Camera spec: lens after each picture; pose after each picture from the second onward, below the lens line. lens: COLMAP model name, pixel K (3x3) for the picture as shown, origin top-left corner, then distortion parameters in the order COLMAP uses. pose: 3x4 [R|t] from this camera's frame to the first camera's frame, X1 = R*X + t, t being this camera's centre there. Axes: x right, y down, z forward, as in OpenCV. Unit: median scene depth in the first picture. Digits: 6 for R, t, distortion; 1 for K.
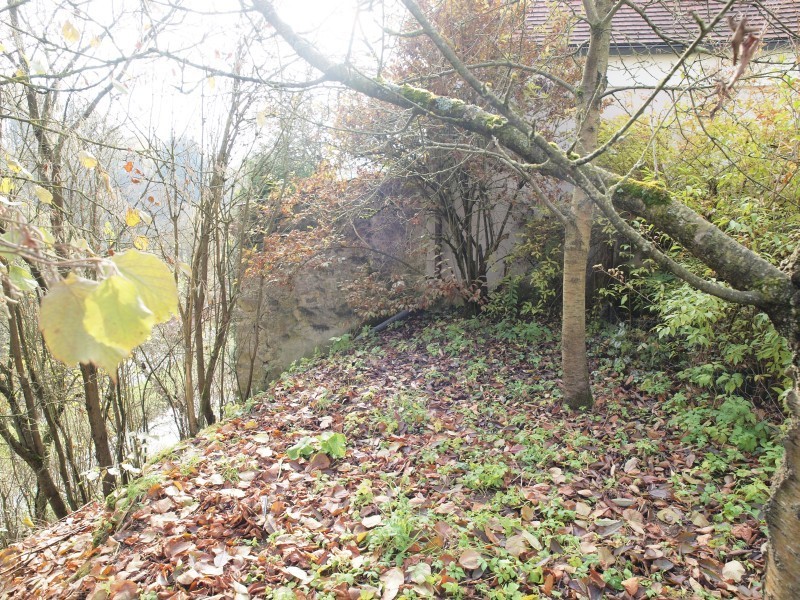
lens RADIAL K [[585.5, 0, 400.0], [0, 585.5, 300.0], [0, 0, 1]] dist [-0.119502, 0.134080]
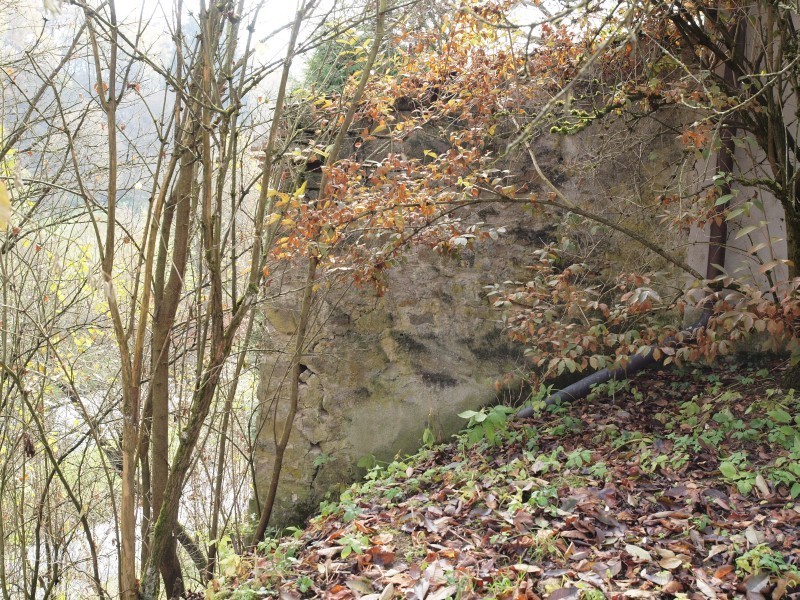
lens RADIAL K [[1127.2, 0, 400.0], [0, 1127.2, 300.0], [0, 0, 1]] dist [0.002116, 0.002571]
pose [[0.984224, 0.060399, -0.166298, -0.055979], [-0.063453, 0.997899, -0.013106, -0.004816], [0.165157, 0.023451, 0.985989, 0.311004]]
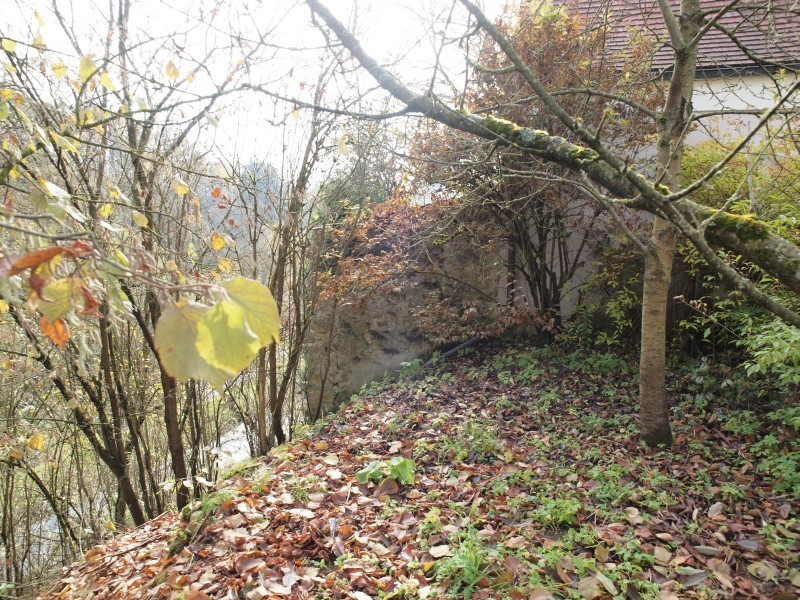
lens RADIAL K [[585.5, 0, 400.0], [0, 585.5, 300.0], [0, 0, 1]] dist [-0.119502, 0.134080]
pose [[0.992506, 0.024223, -0.119770, -0.004695], [-0.029286, 0.998742, -0.040693, -0.002036], [0.118634, 0.043896, 0.991967, -0.002022]]
